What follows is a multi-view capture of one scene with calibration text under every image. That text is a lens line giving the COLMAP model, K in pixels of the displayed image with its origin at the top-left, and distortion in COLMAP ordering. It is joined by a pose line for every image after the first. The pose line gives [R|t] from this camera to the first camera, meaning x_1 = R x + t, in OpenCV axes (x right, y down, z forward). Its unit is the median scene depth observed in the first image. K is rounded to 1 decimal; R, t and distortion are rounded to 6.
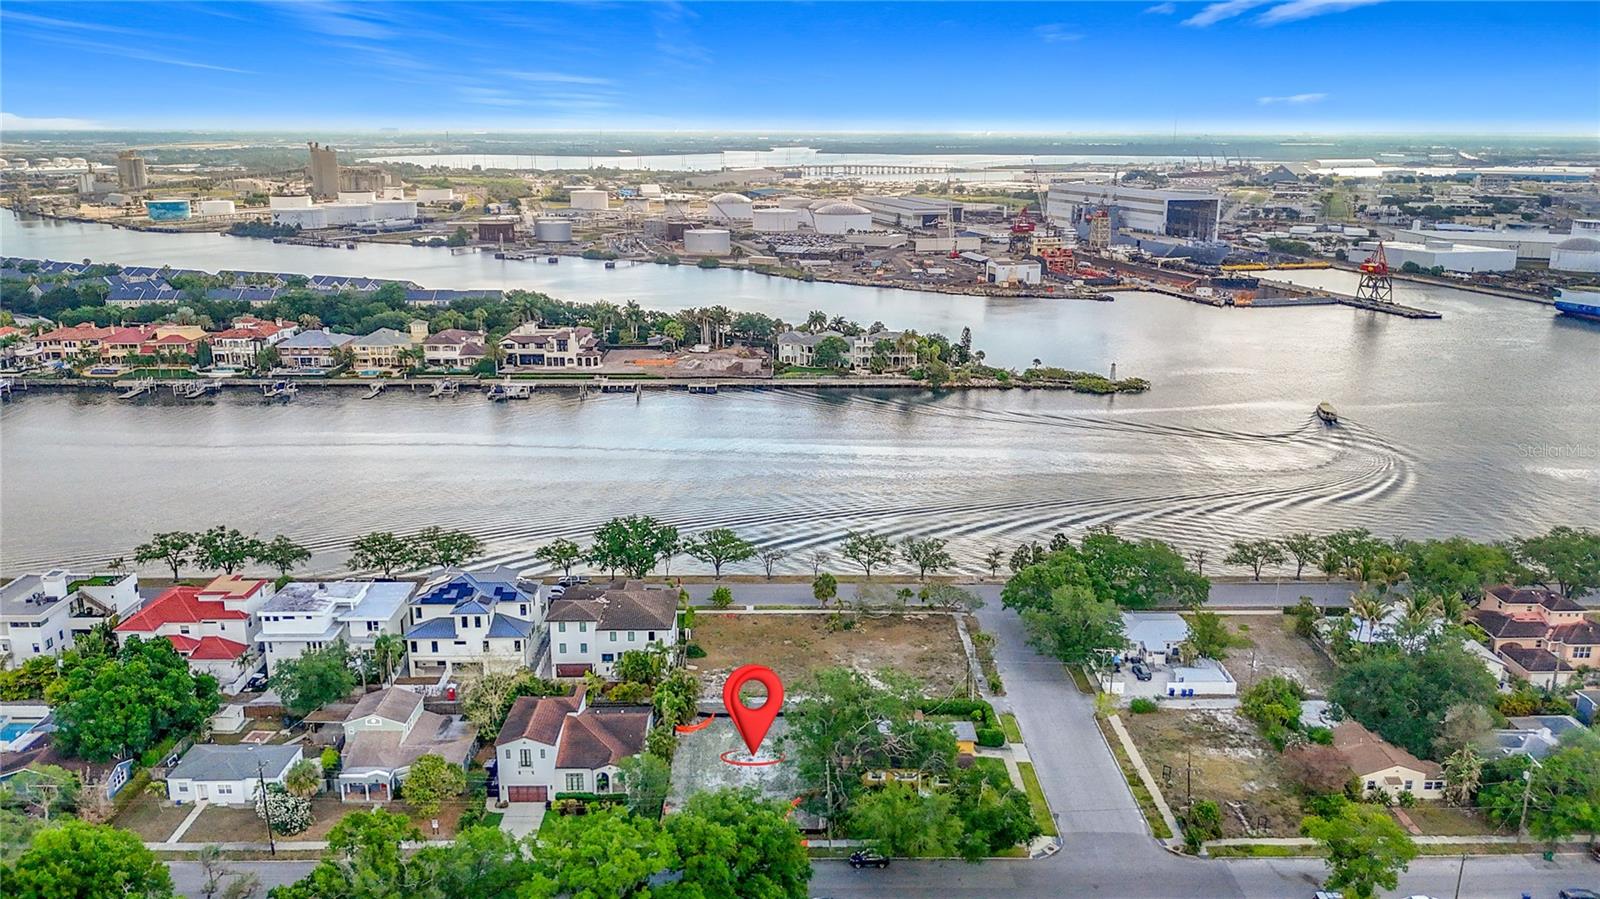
lens RADIAL K [[1185.9, 0, 800.0], [0, 1185.9, 449.5], [0, 0, 1]] dist [0.108088, -0.148801]
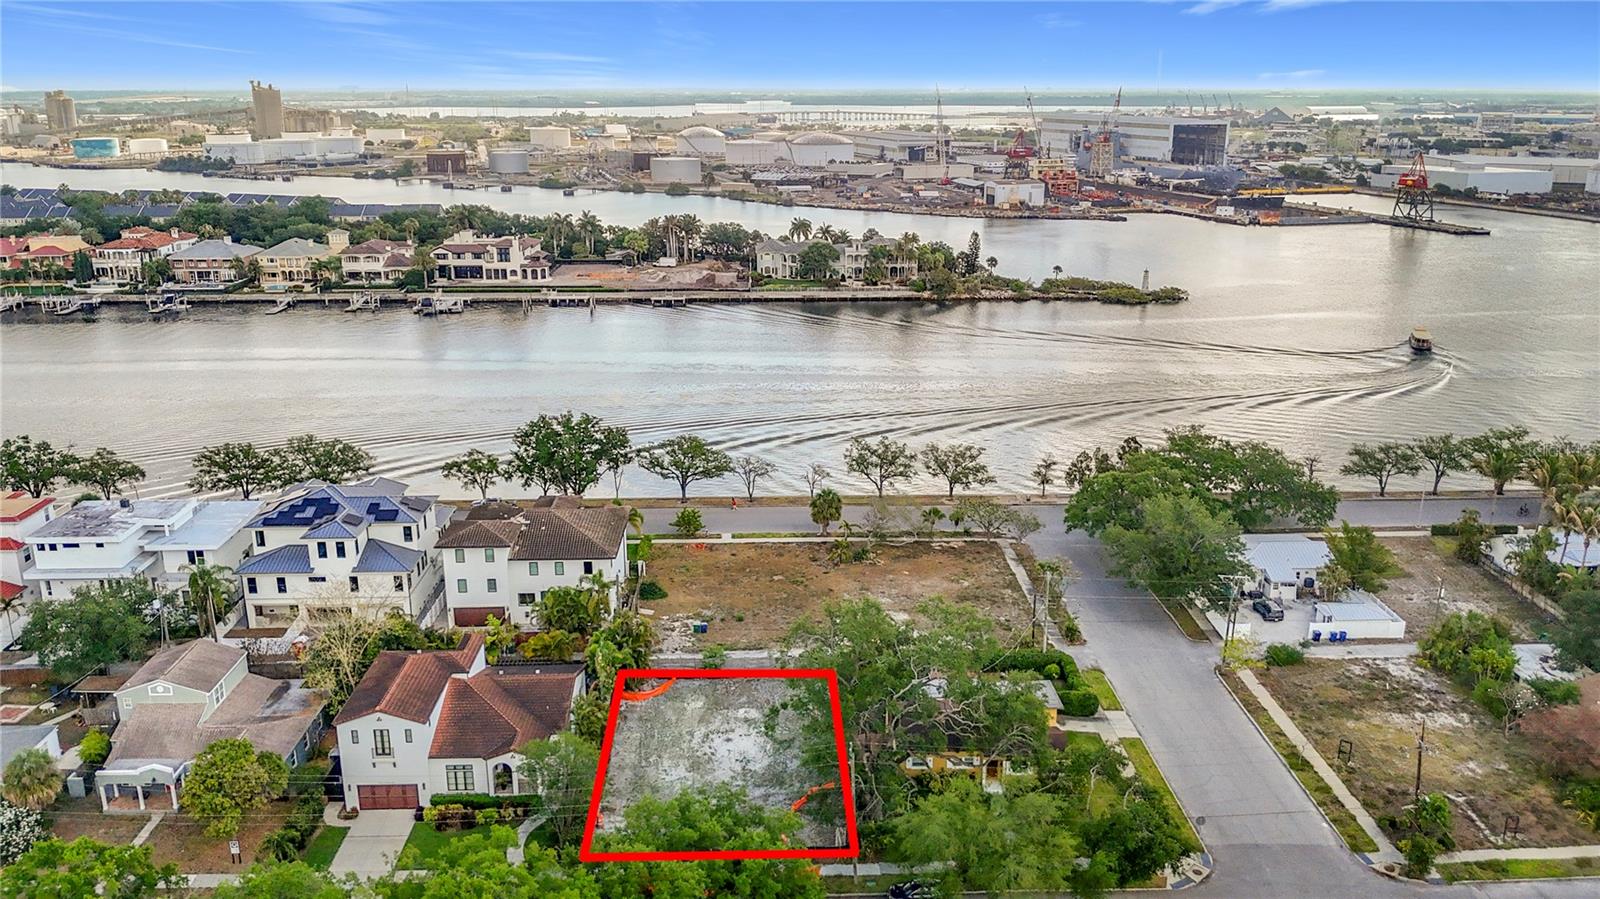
lens RADIAL K [[1185.9, 0, 800.0], [0, 1185.9, 449.5], [0, 0, 1]] dist [0.108088, -0.148801]
pose [[0.999759, -0.008118, 0.020399, -0.009933], [0.007596, 0.999645, 0.025537, 0.057037], [-0.020599, -0.025376, 0.999466, 0.237457]]
